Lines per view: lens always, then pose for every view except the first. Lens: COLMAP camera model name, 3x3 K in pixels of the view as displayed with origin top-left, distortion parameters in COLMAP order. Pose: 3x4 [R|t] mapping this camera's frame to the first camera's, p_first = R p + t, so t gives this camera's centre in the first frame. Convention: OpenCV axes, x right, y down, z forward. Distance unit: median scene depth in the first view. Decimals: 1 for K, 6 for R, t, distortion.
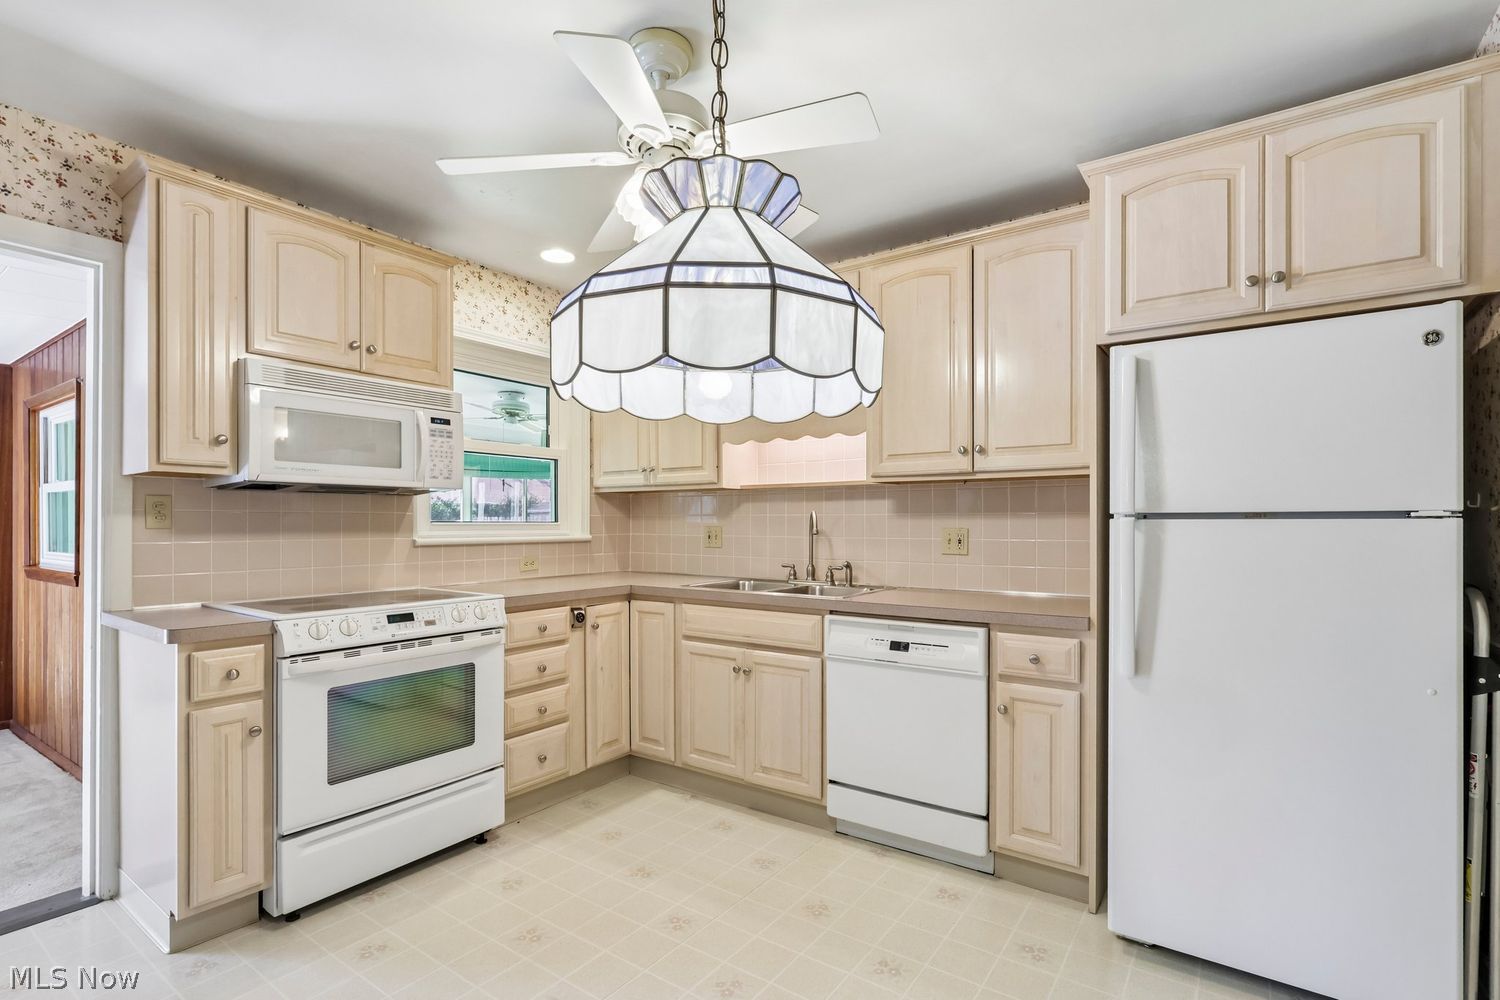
lens RADIAL K [[706.0, 0, 753.7], [0, 706.0, 521.0], [0, 0, 1]] dist [-0.003575, 0.003012]
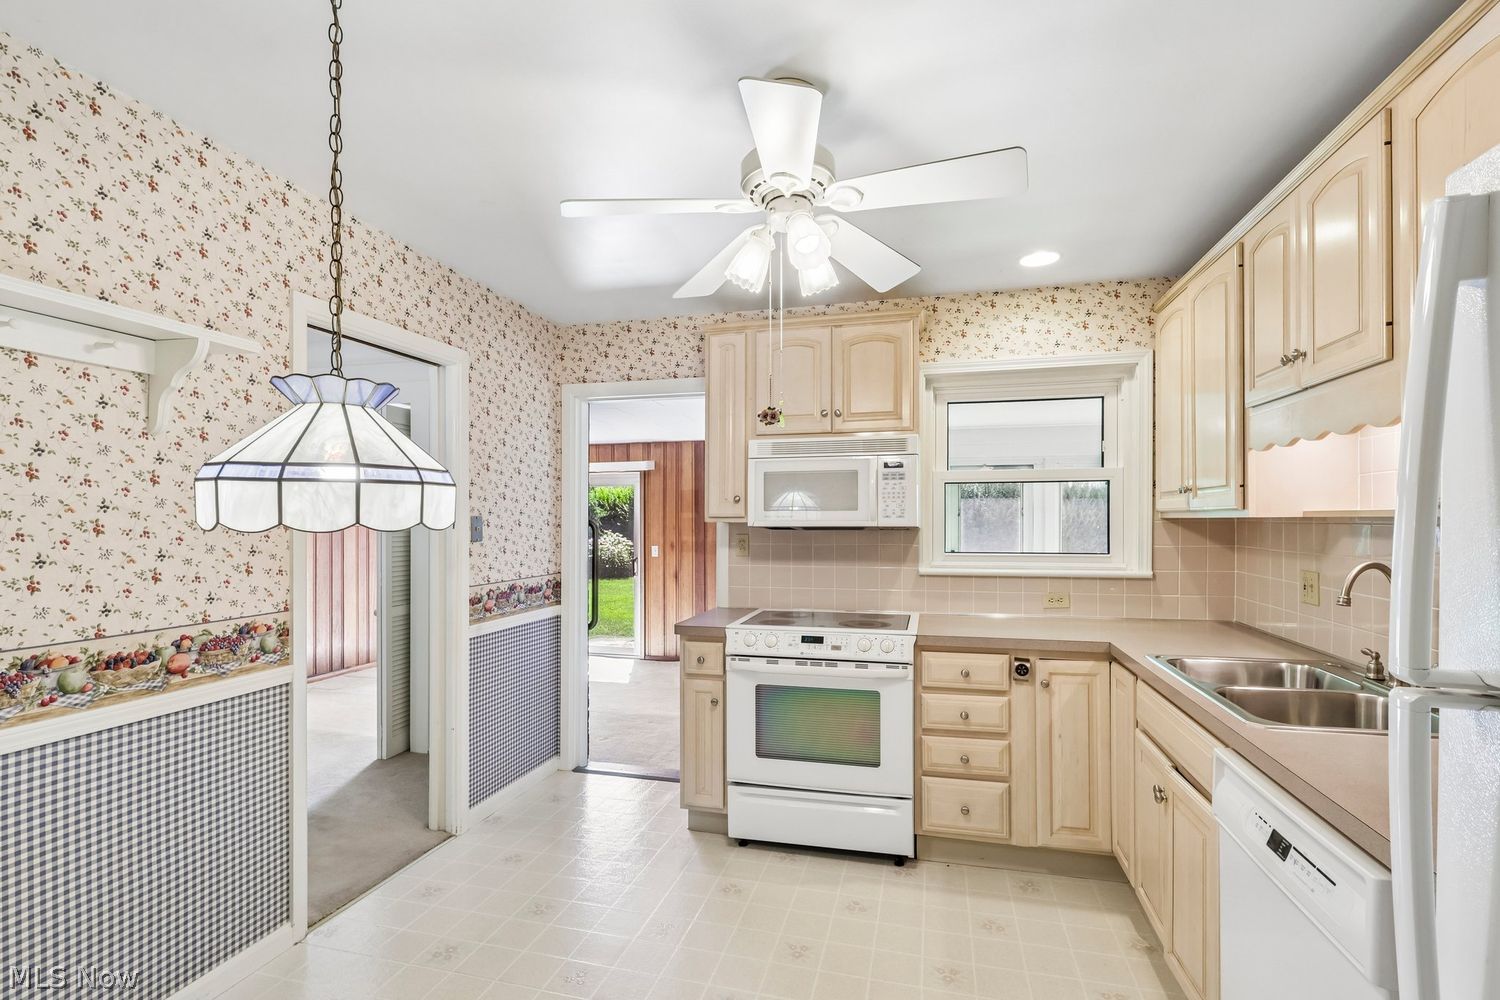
lens RADIAL K [[706.0, 0, 748.9], [0, 706.0, 517.6], [0, 0, 1]] dist [-0.003575, 0.003012]
pose [[0.346596, -0.004350, -0.938004, 0.526613], [0.005977, 0.999979, -0.002429, -0.061033], [0.937995, -0.004765, 0.346615, 0.426273]]
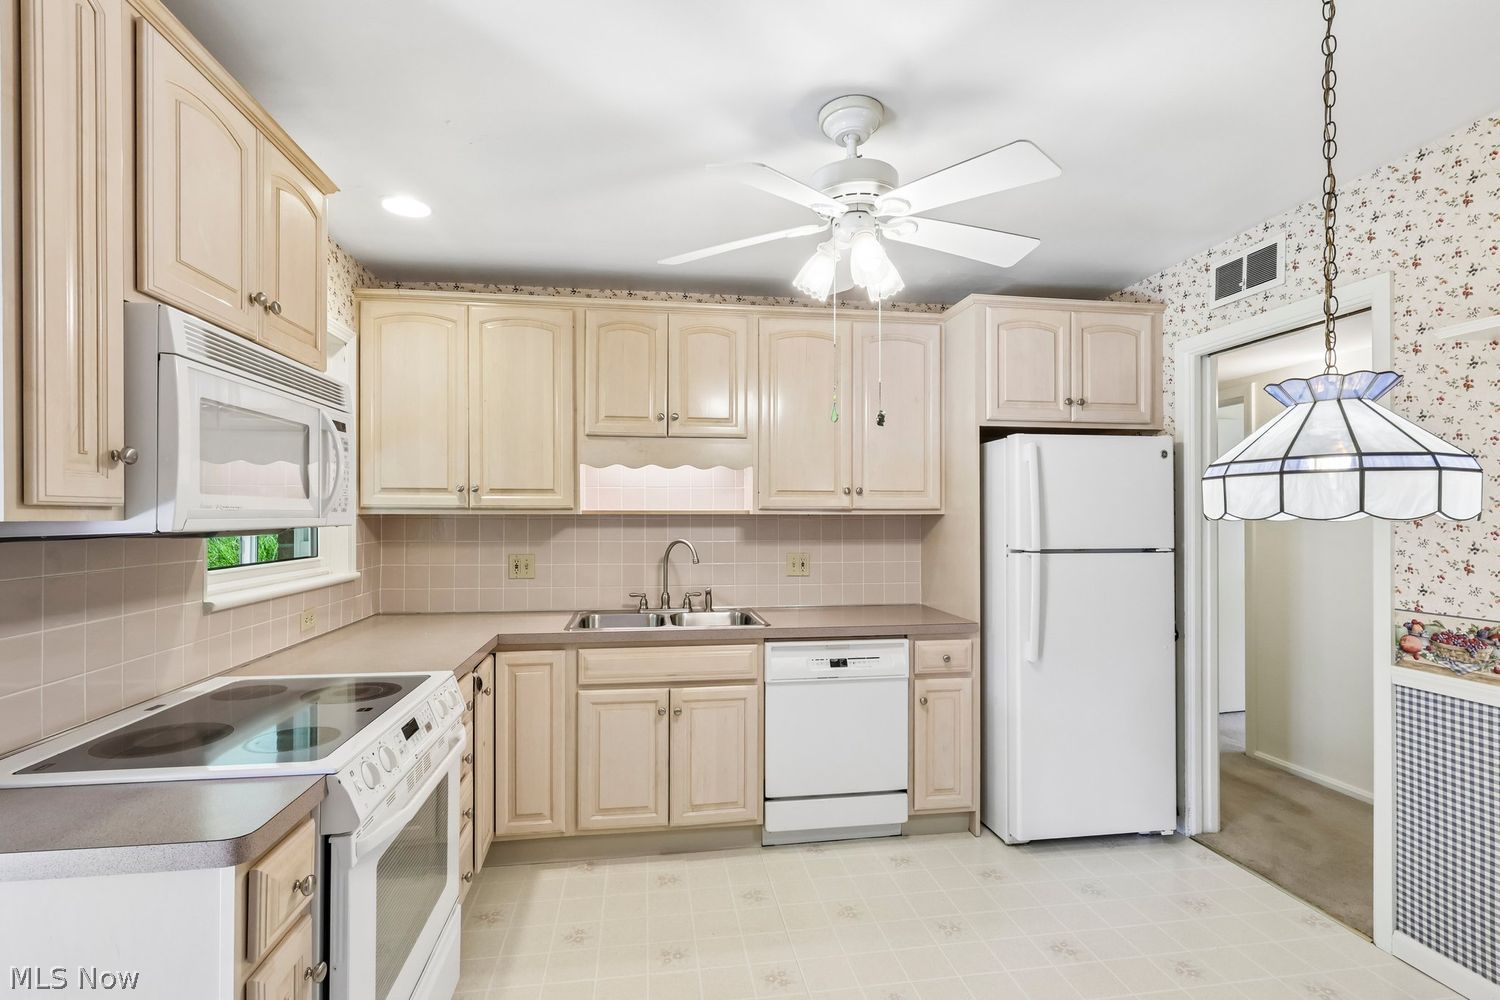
lens RADIAL K [[706.0, 0, 753.7], [0, 706.0, 508.2], [0, 0, 1]] dist [-0.003575, 0.003012]
pose [[0.720542, 0.007913, 0.693366, -0.650232], [-0.001990, 0.999954, -0.009344, -0.059913], [-0.693409, 0.005353, 0.720525, 0.248986]]
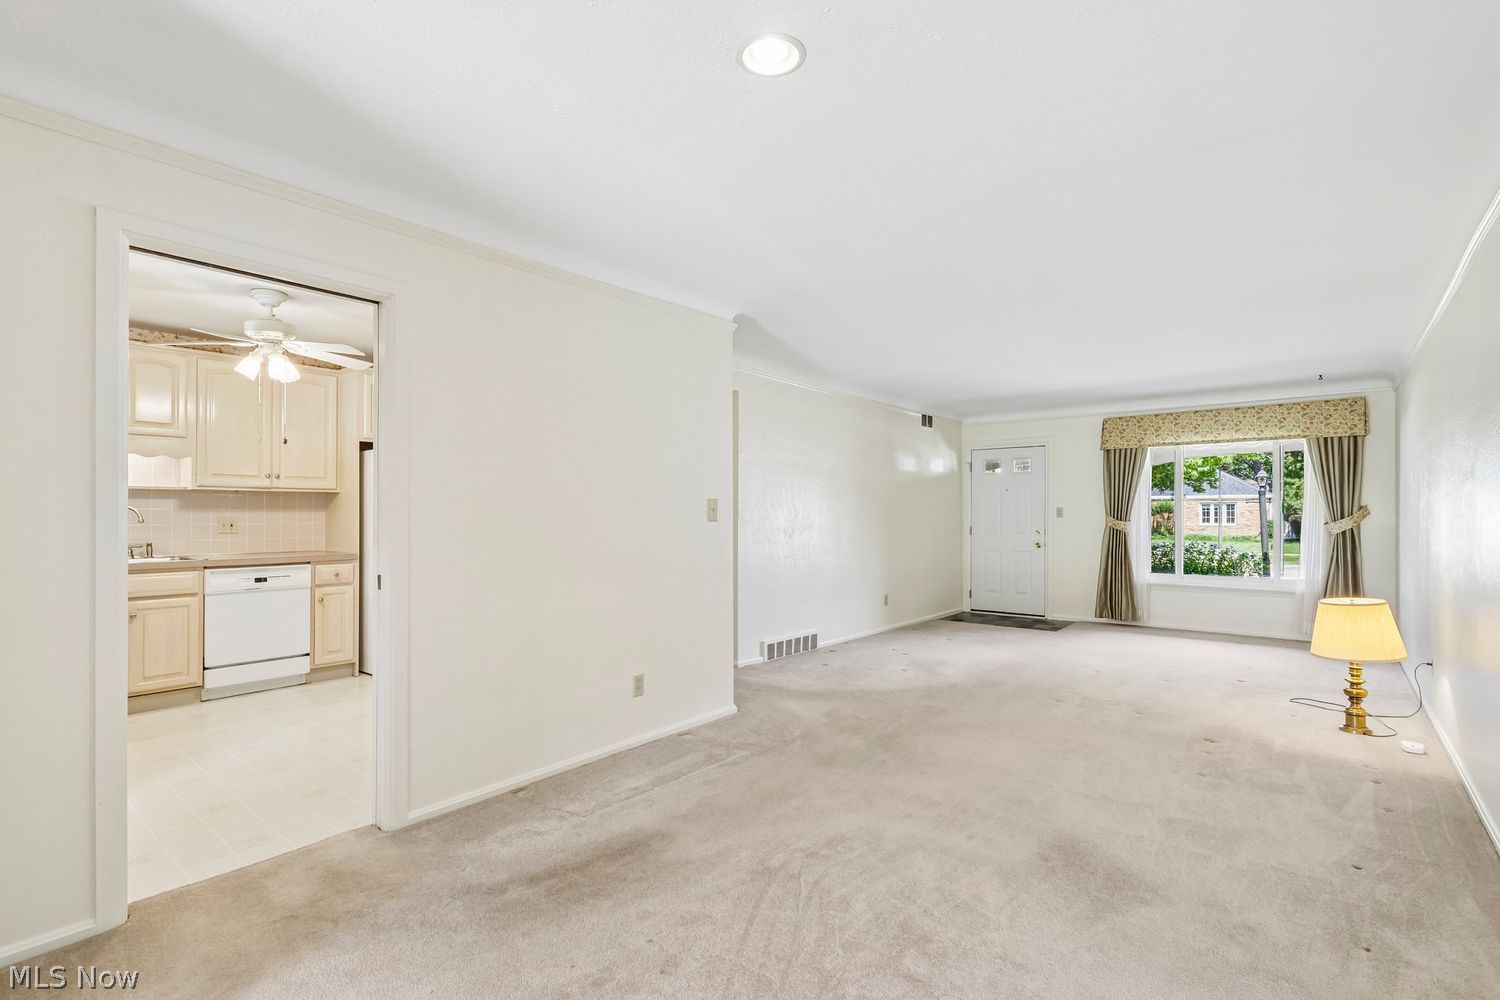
lens RADIAL K [[706.0, 0, 746.2], [0, 706.0, 508.5], [0, 0, 1]] dist [-0.003575, 0.003012]
pose [[0.082879, 0.001356, 0.996559, -1.470678], [-0.004520, 0.999989, -0.000985, -0.017366], [-0.996549, -0.004423, 0.082884, -0.422293]]
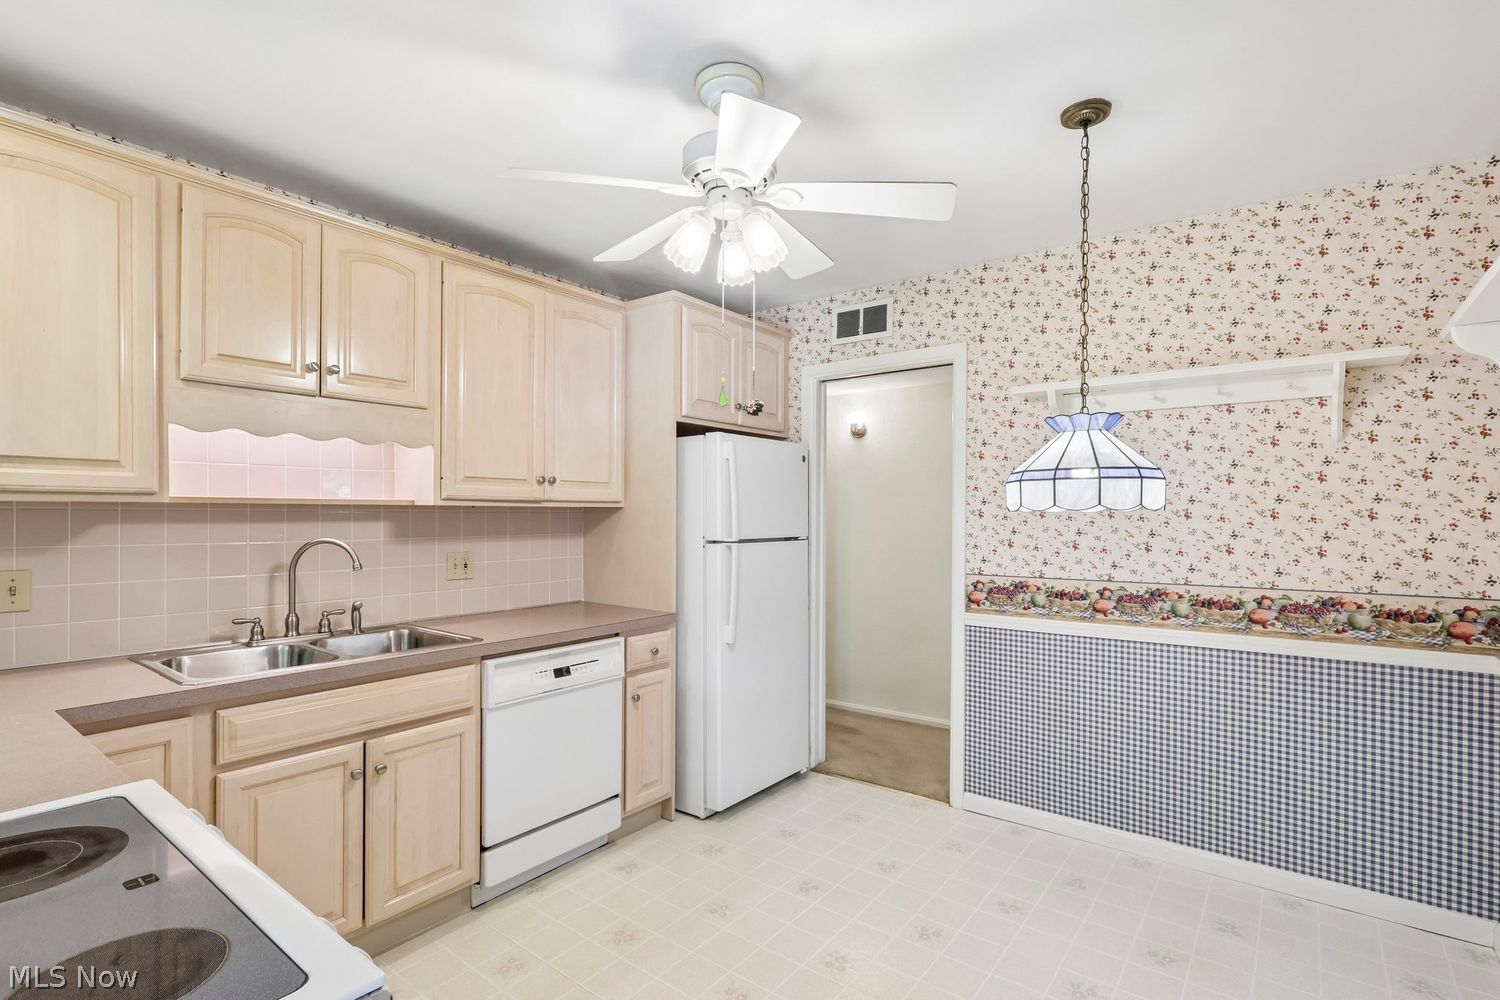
lens RADIAL K [[706.0, 0, 750.8], [0, 706.0, 512.8], [0, 0, 1]] dist [-0.003575, 0.003012]
pose [[0.044075, 0.000534, 0.999028, -0.759831], [-0.006725, 0.999977, -0.000238, -0.052753], [-0.999006, -0.006708, 0.044077, 0.638873]]
